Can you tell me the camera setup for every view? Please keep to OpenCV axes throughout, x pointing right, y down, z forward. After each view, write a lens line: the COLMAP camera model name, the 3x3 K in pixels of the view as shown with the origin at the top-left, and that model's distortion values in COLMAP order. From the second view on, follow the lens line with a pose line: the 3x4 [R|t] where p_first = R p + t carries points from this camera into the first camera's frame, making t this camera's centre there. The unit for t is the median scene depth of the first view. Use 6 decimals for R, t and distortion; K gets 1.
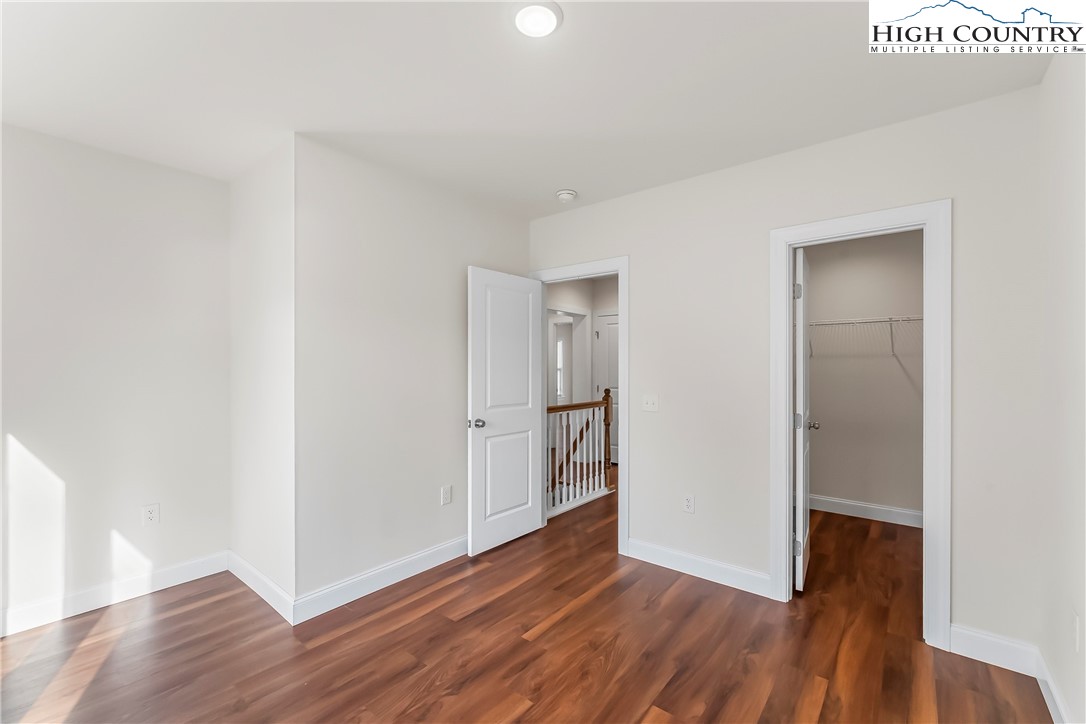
lens RADIAL K [[469.1, 0, 541.8], [0, 469.1, 362.4], [0, 0, 1]] dist [0.010750, -0.000415]
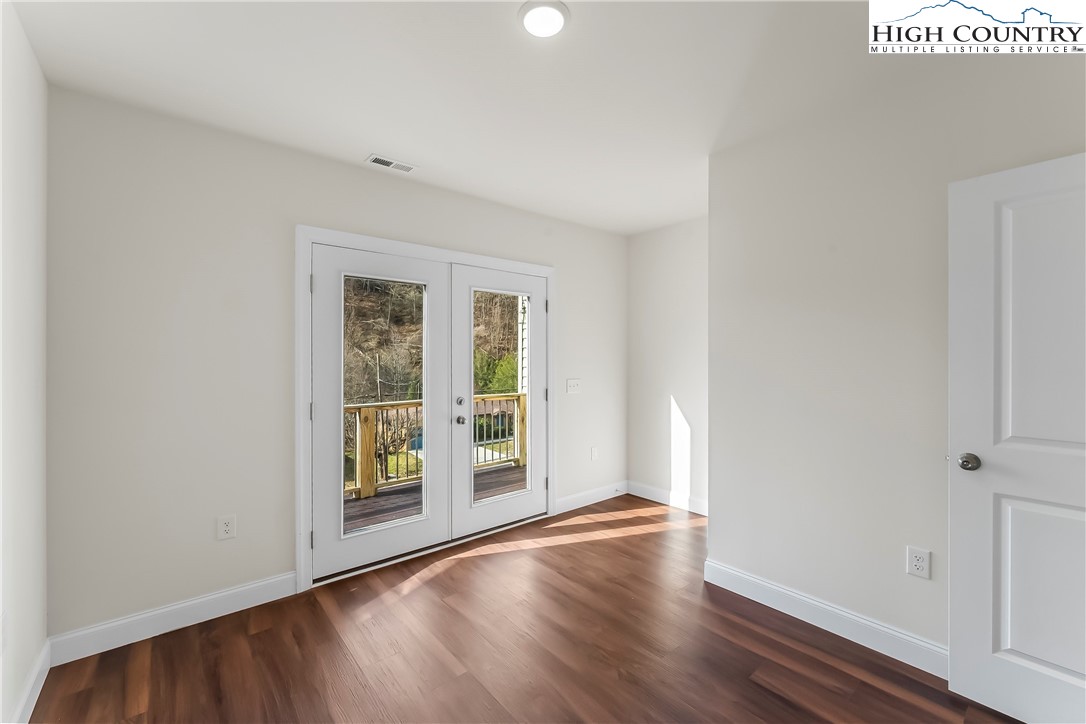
lens RADIAL K [[446.3, 0, 537.5], [0, 446.3, 354.8], [0, 0, 1]] dist [0.001466, 0.000033]
pose [[-0.195458, -0.010357, -0.980657, 0.482145], [0.002183, 0.999937, -0.010996, 0.008614], [0.980710, -0.004290, -0.195424, 0.608605]]
